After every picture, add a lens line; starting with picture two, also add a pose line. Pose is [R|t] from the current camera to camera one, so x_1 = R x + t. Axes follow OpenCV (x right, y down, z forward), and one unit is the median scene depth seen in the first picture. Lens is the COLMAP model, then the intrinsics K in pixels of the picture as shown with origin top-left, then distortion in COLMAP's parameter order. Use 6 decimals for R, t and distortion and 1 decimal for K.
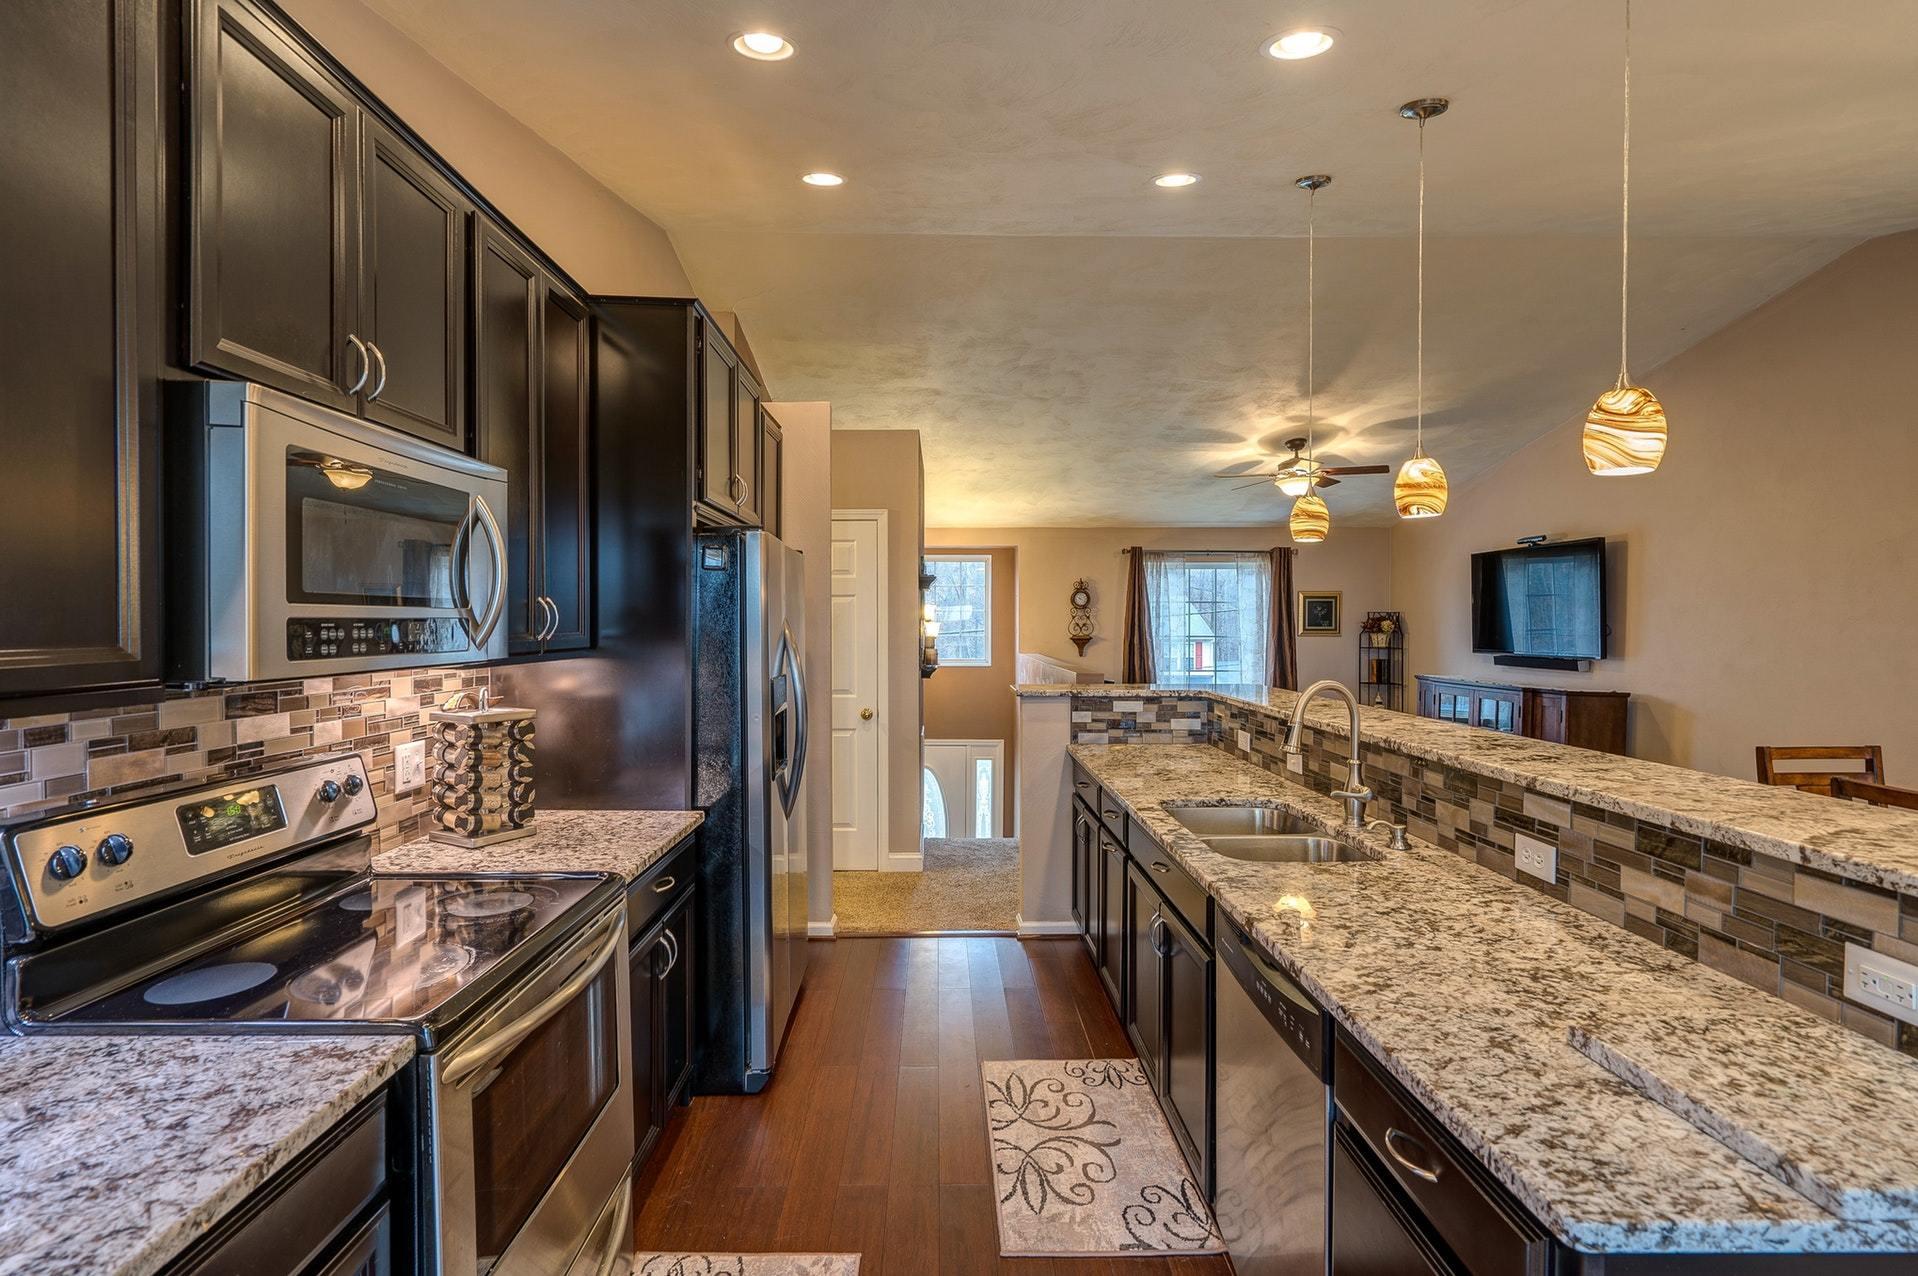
lens RADIAL K [[882.3, 0, 947.1], [0, 882.3, 630.4], [0, 0, 1]] dist [-0.000067, 0.000822]
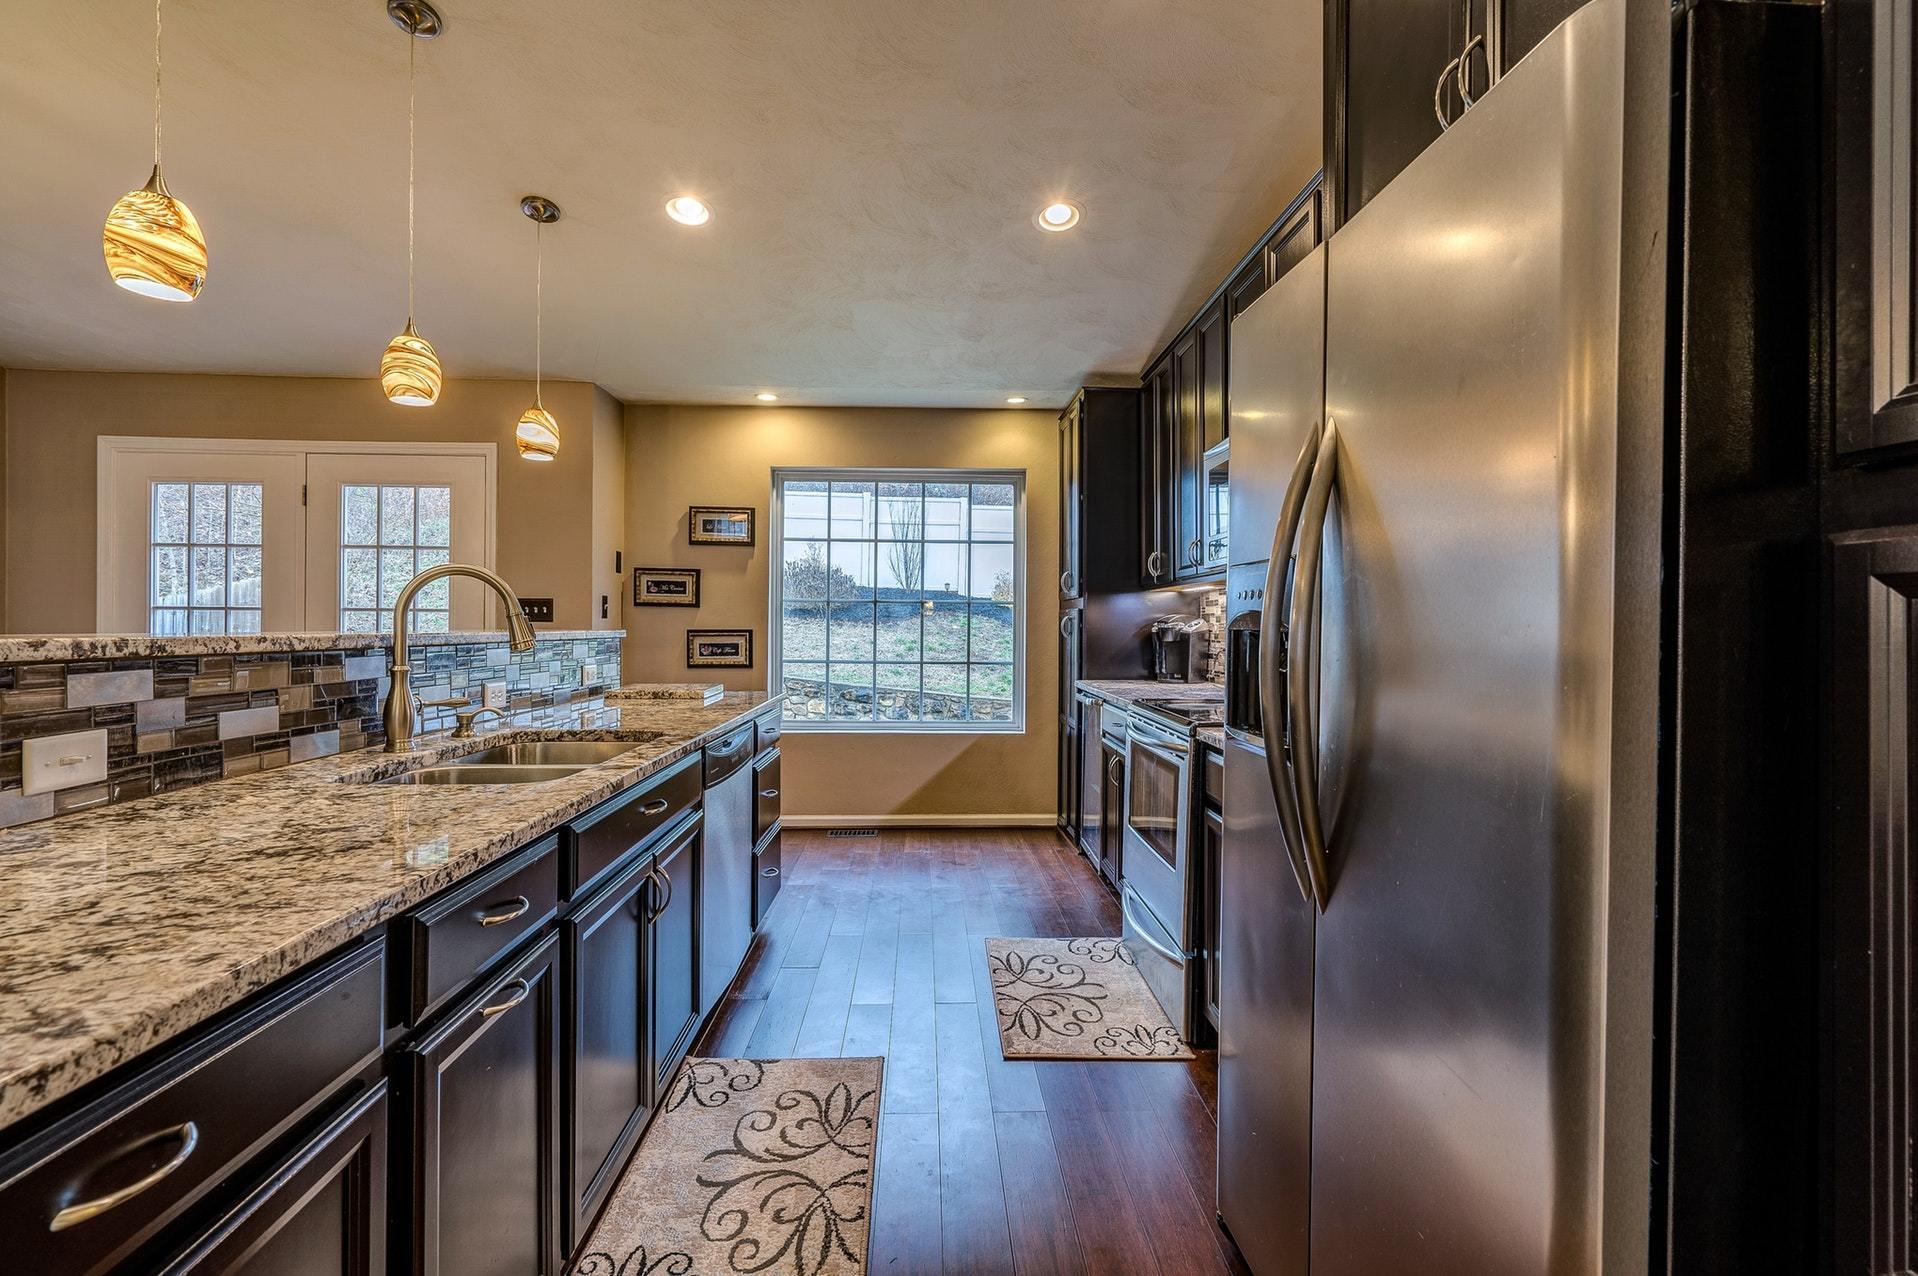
lens RADIAL K [[882.3, 0, 947.1], [0, 882.3, 630.4], [0, 0, 1]] dist [-0.000067, 0.000822]
pose [[-0.999890, -0.005314, -0.013864, -0.002157], [-0.005537, 0.999855, 0.016122, 0.084947], [0.013777, 0.016197, -0.999774, 1.493353]]
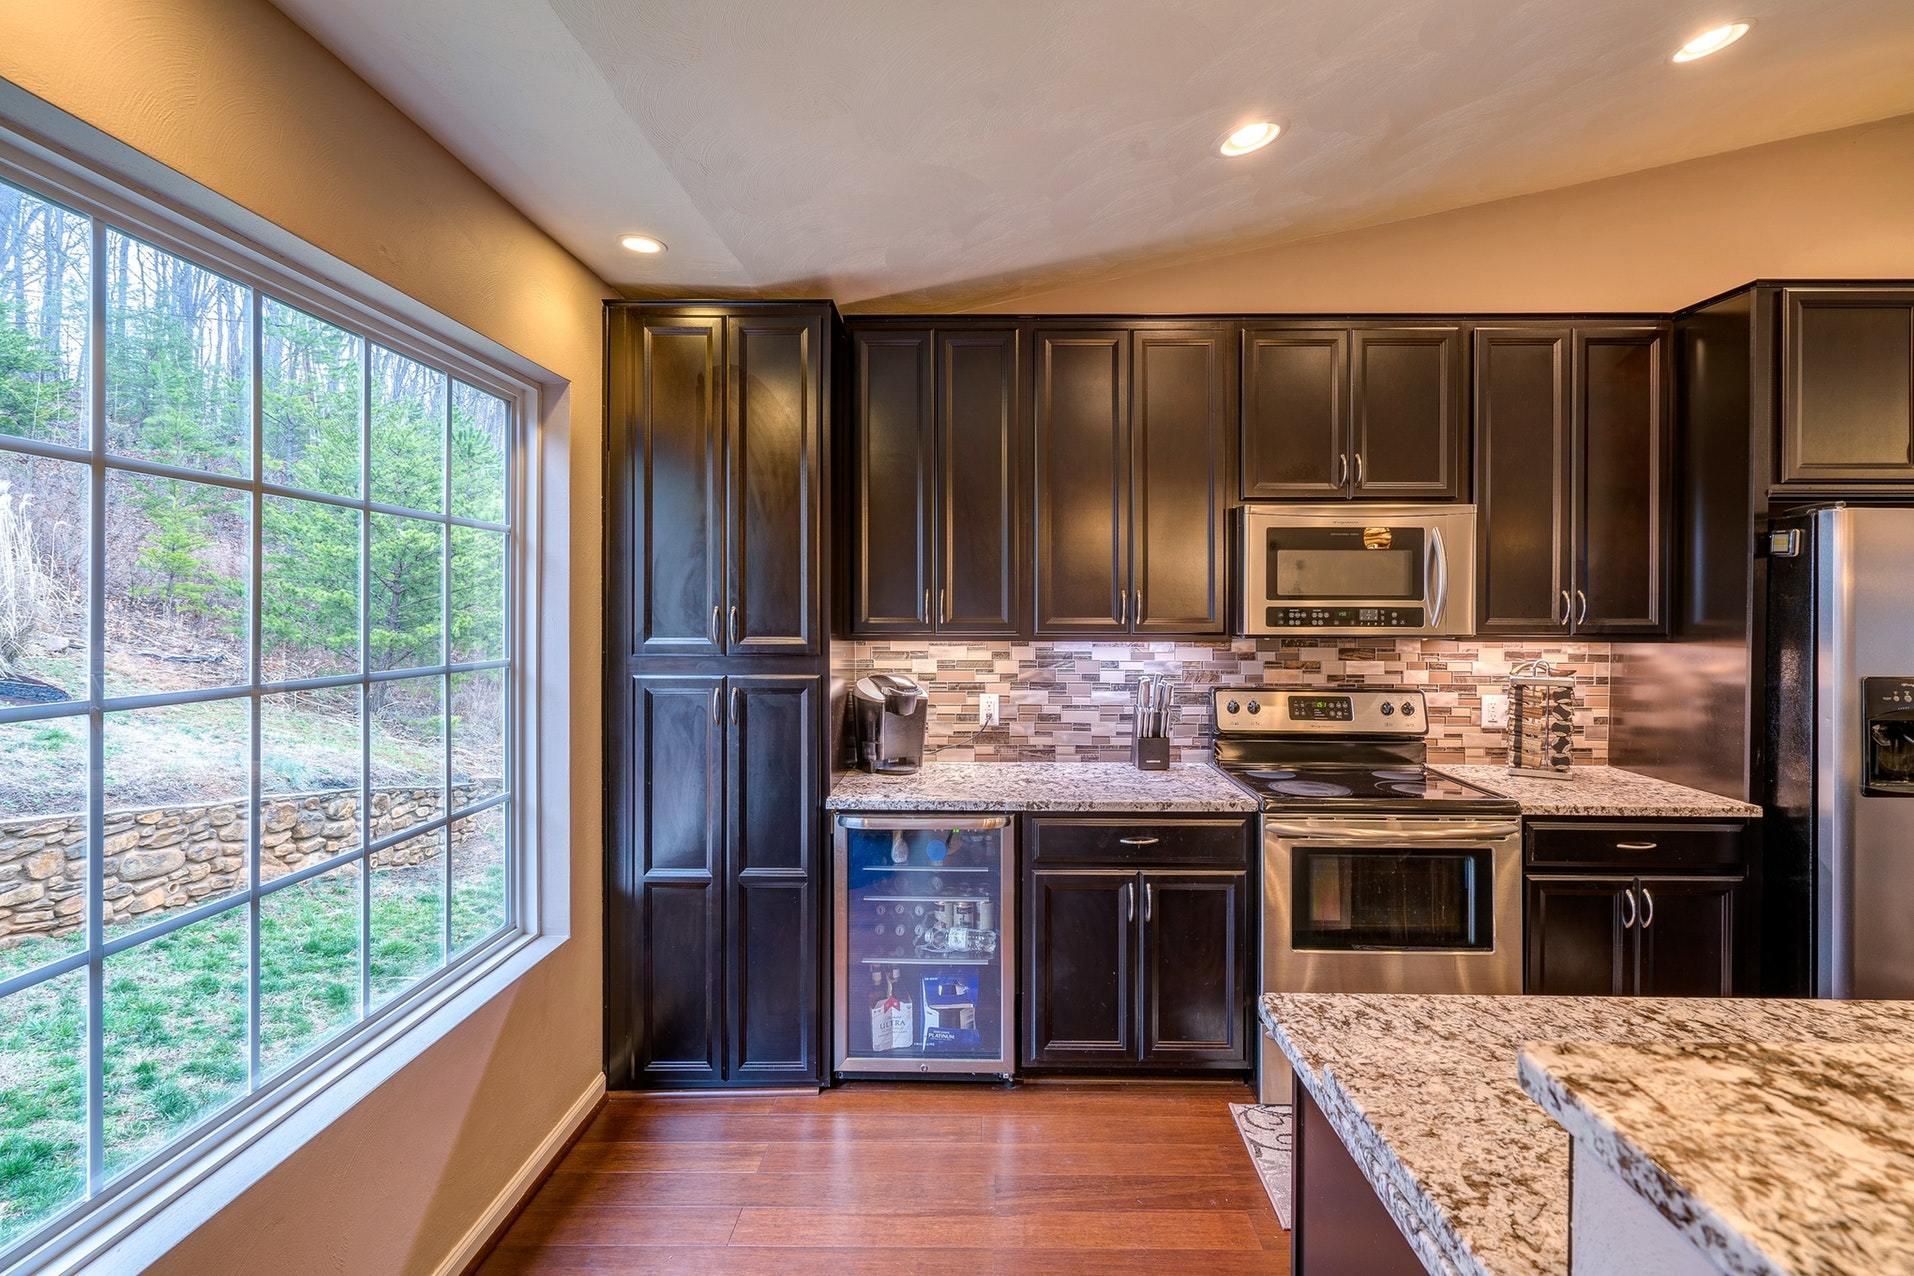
lens RADIAL K [[887.6, 0, 986.3], [0, 887.6, 614.6], [0, 0, 1]] dist [-0.000590, 0.000139]
pose [[-0.018724, 0.005955, -0.999807, 0.641834], [-0.013175, 0.999894, 0.006202, -0.000004], [0.999738, 0.013288, -0.018644, 0.152379]]
